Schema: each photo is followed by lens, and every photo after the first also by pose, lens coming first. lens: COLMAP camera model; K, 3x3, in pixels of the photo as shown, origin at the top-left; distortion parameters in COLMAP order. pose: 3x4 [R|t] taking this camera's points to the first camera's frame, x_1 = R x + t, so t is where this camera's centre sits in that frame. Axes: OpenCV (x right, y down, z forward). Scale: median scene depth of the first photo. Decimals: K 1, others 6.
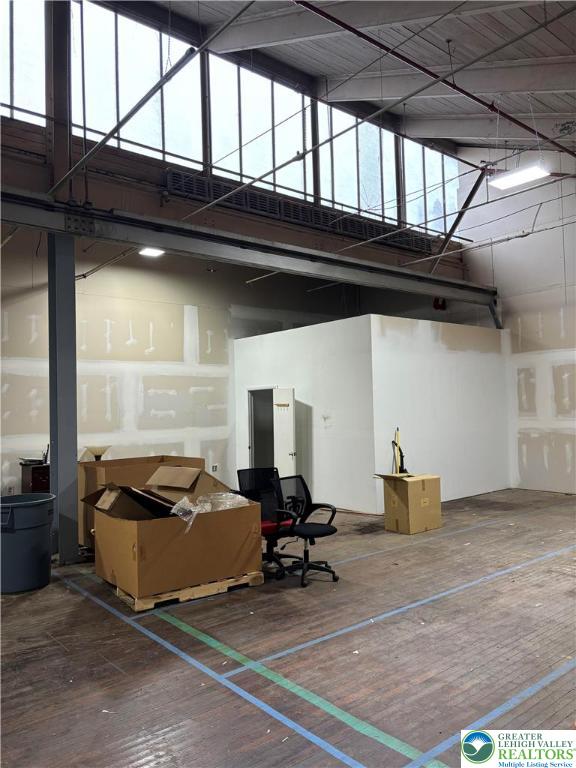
lens RADIAL K [[578.3, 0, 293.3], [0, 578.3, 383.8], [0, 0, 1]] dist [0.059408, -0.001138]
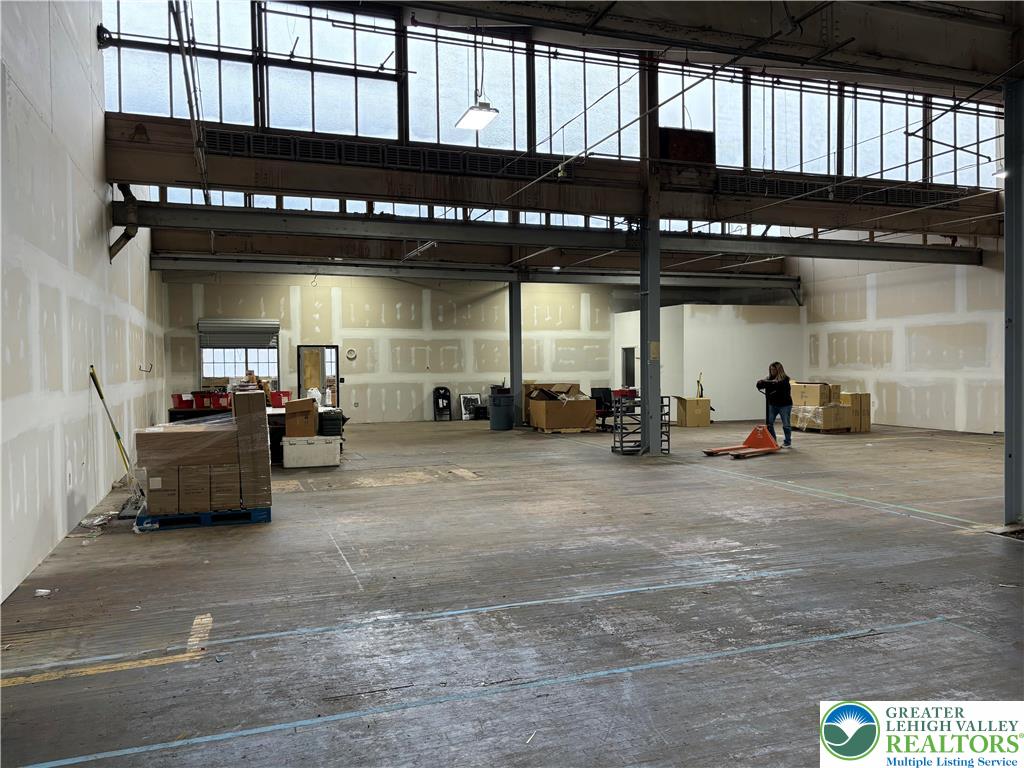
lens RADIAL K [[771.1, 0, 512.0], [0, 771.1, 382.6], [0, 0, 1]] dist [0.059408, -0.001138]
pose [[0.943165, 0.025136, -0.331372, 0.350127], [-0.000998, 0.997345, 0.072812, -0.048772], [0.332322, -0.068343, 0.940686, -1.094910]]
